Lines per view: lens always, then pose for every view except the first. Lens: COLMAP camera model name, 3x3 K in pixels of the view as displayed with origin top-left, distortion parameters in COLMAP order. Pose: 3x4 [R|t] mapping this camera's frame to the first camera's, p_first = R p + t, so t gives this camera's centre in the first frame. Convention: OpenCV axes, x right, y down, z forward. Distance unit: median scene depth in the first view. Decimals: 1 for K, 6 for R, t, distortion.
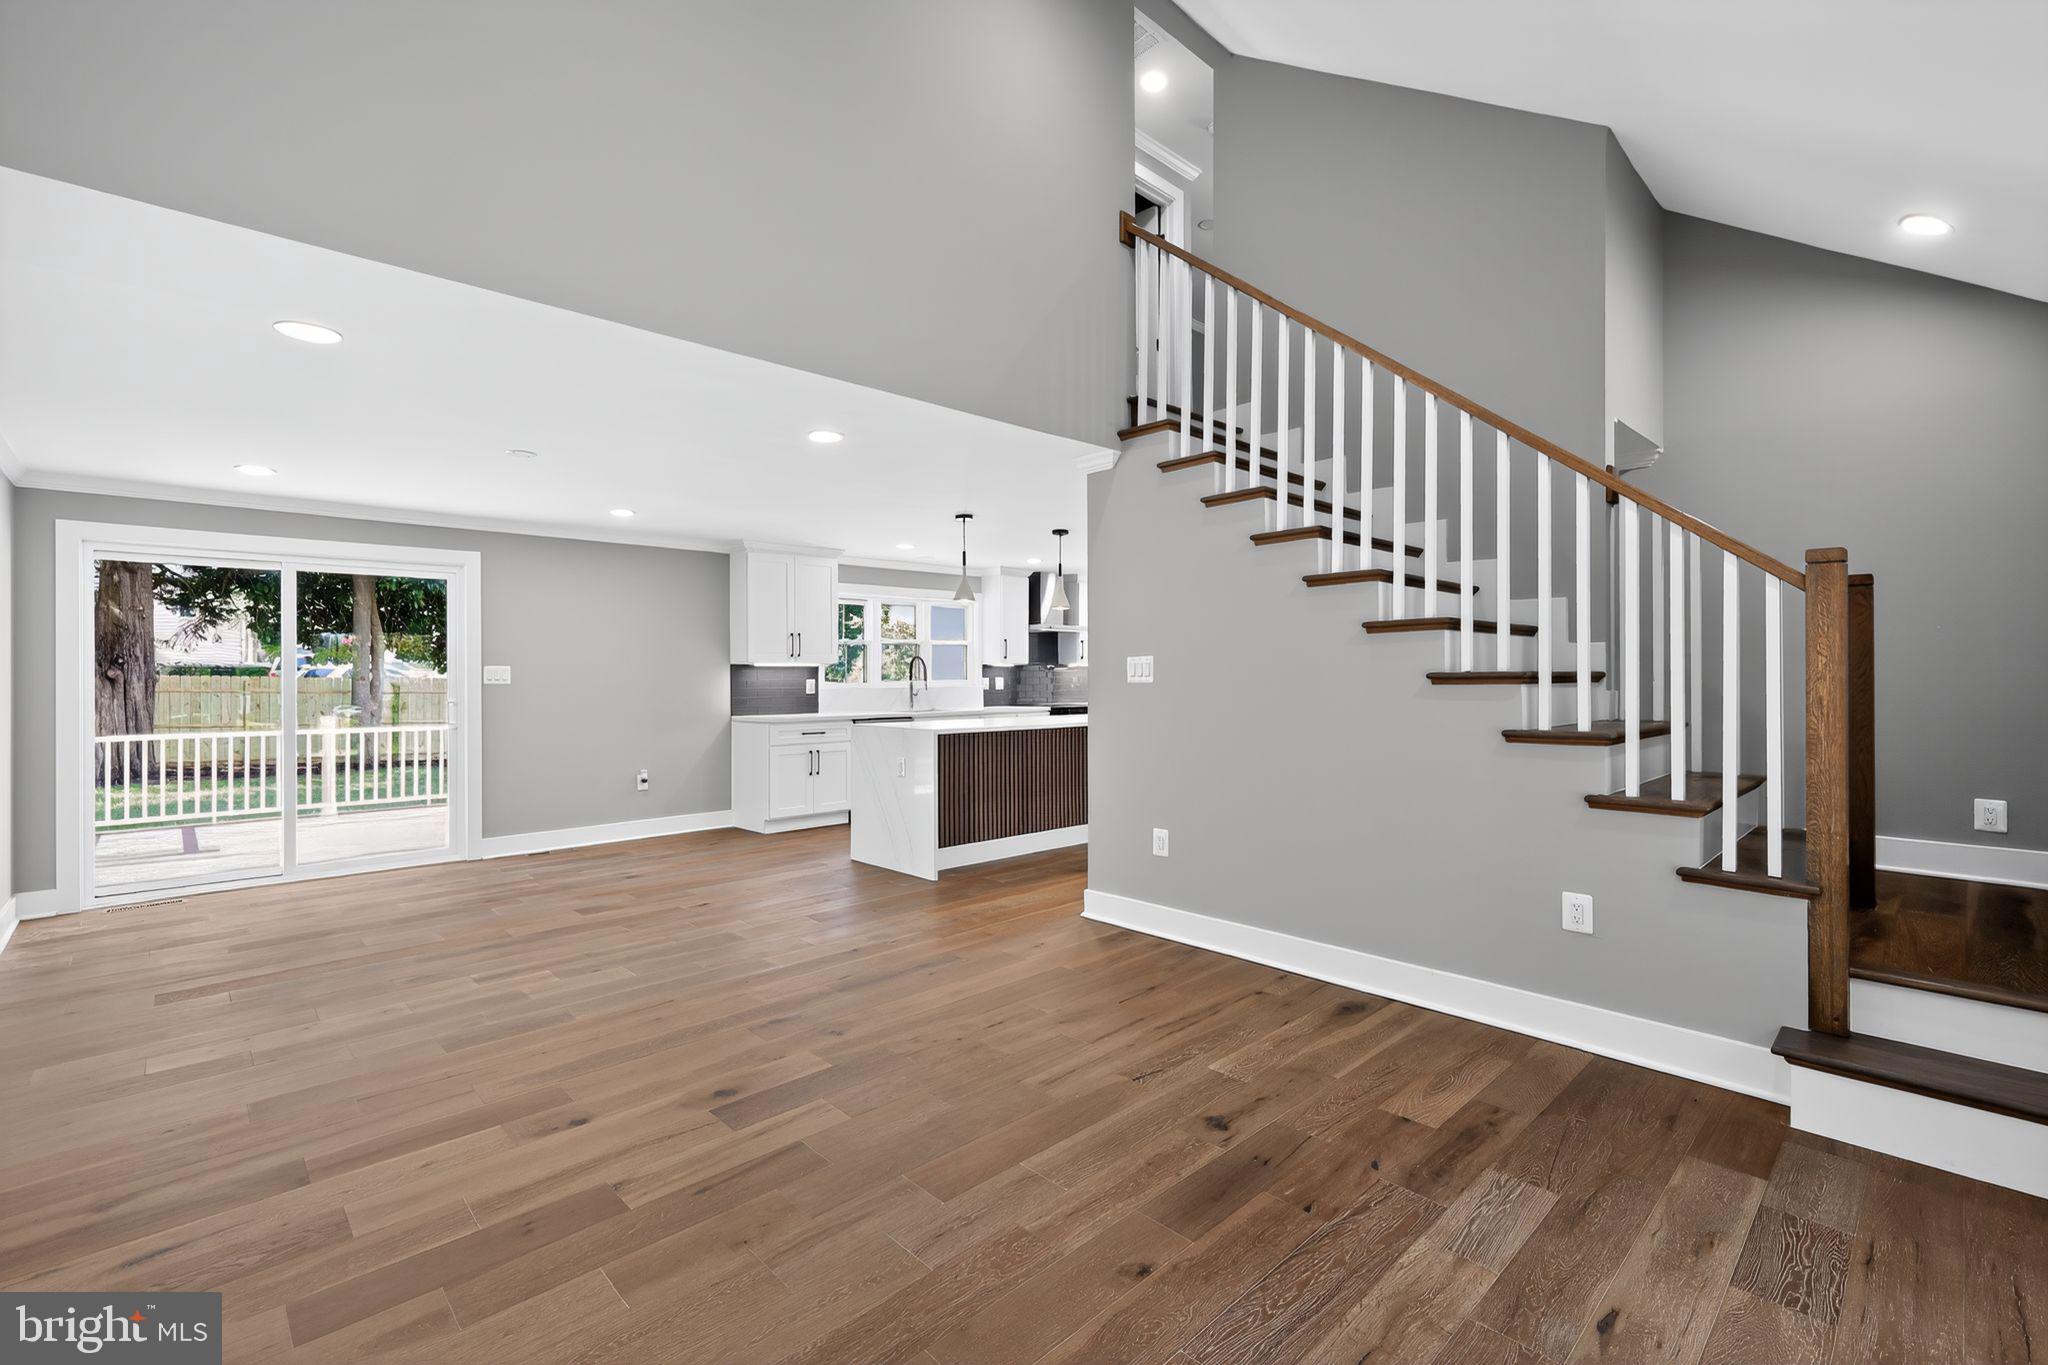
lens RADIAL K [[887.9, 0, 1024.2], [0, 887.9, 675.1], [0, 0, 1]] dist [-0.000036, -0.000131]
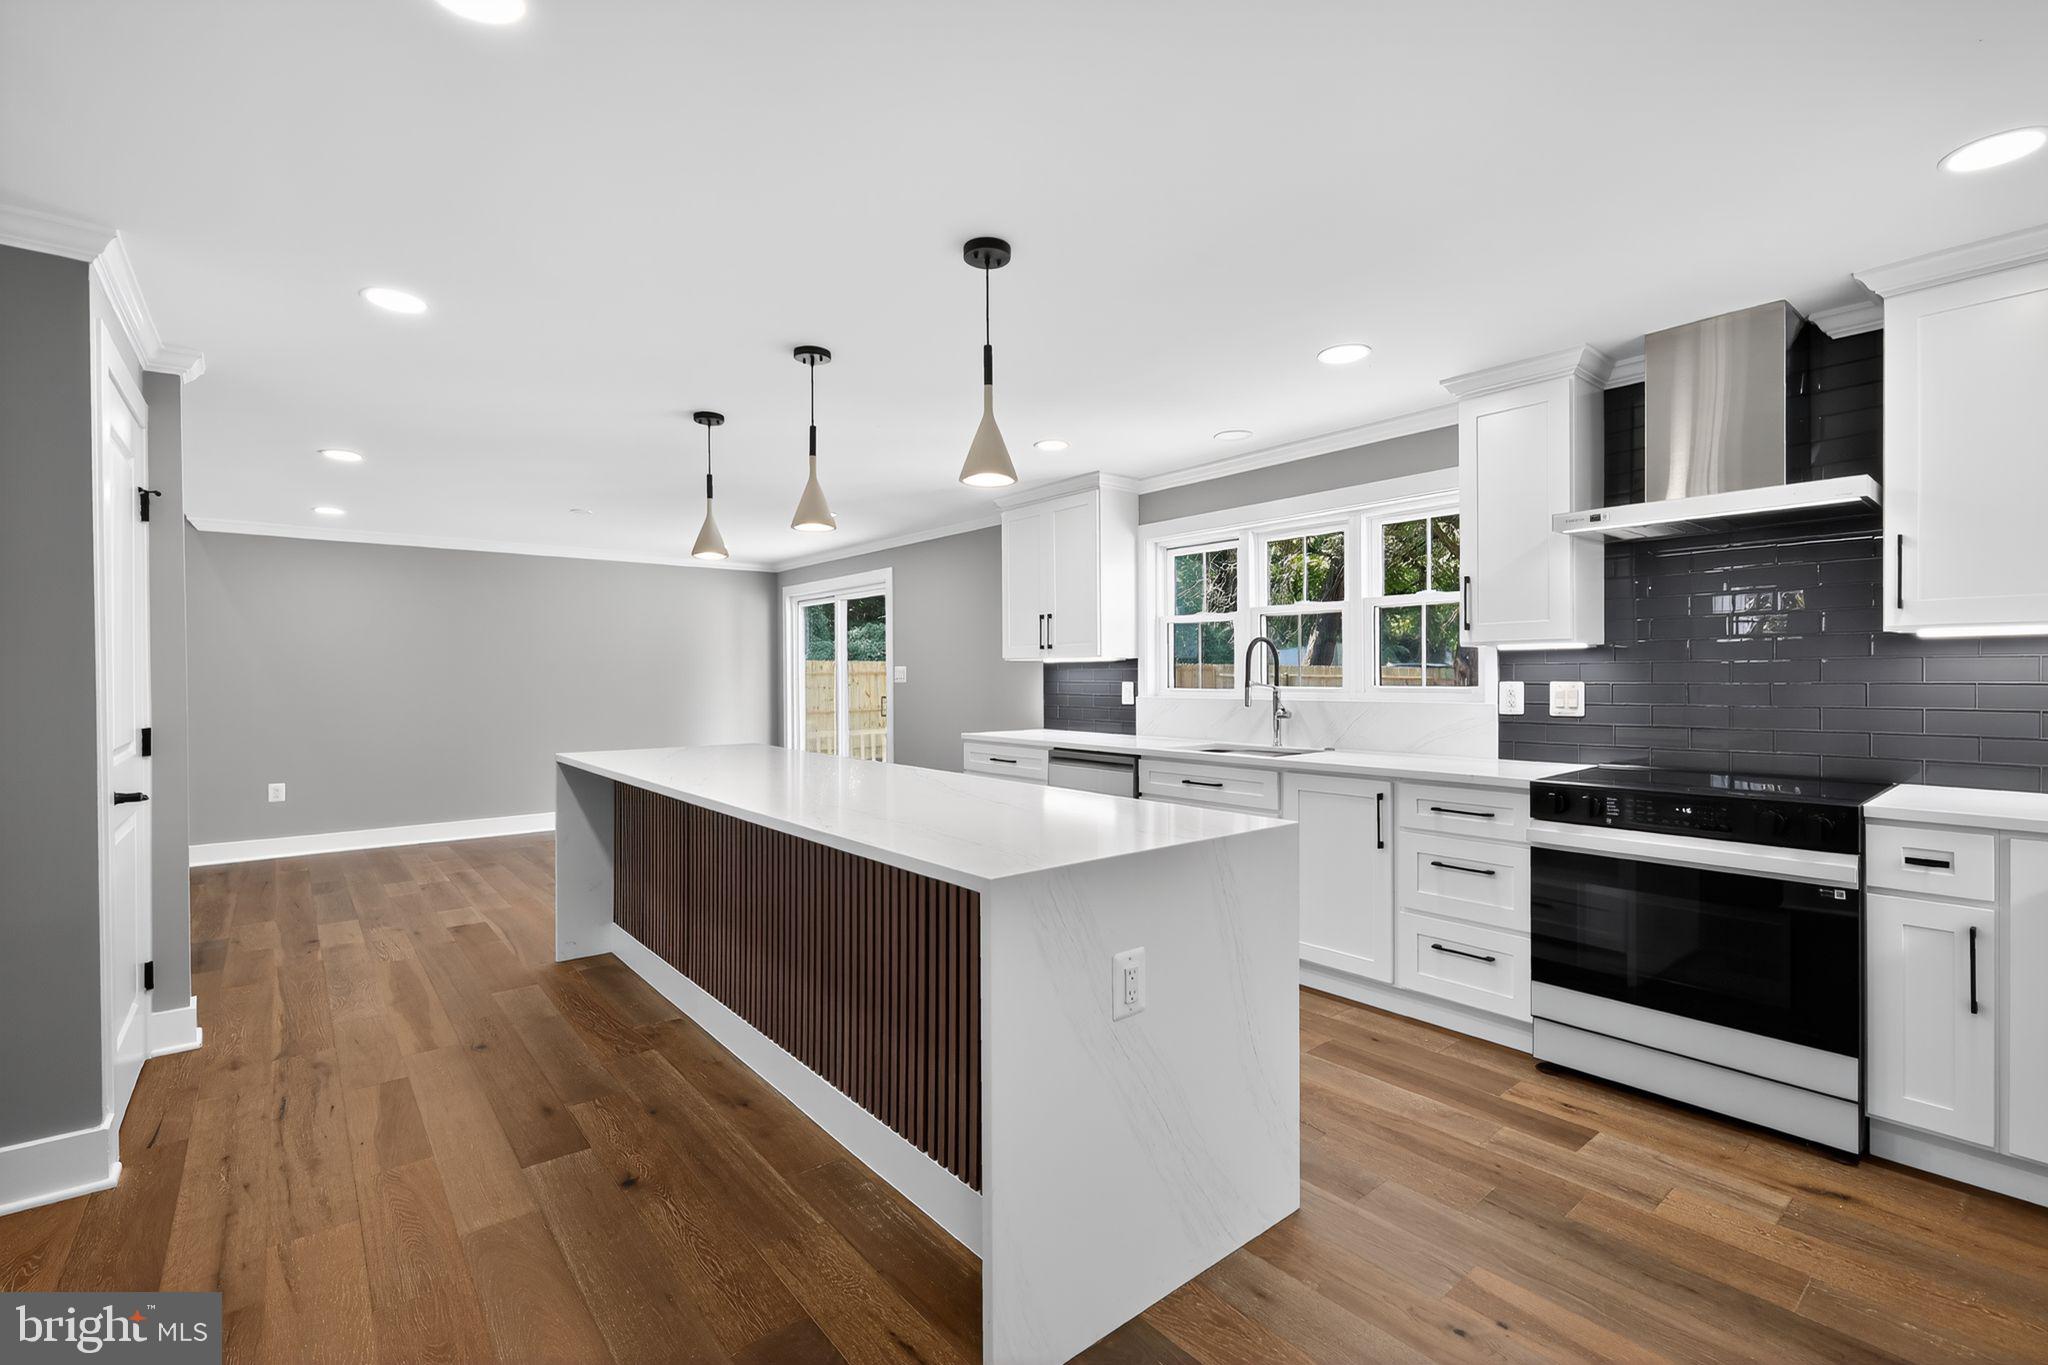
lens RADIAL K [[887.9, 0, 1024.2], [0, 887.9, 680.7], [0, 0, 1]] dist [-0.000036, -0.000131]
pose [[-0.065388, 0.003256, -0.997855, 0.398135], [-0.002970, 0.999990, 0.003458, 0.002153], [0.997856, 0.003189, -0.065377, 0.968042]]
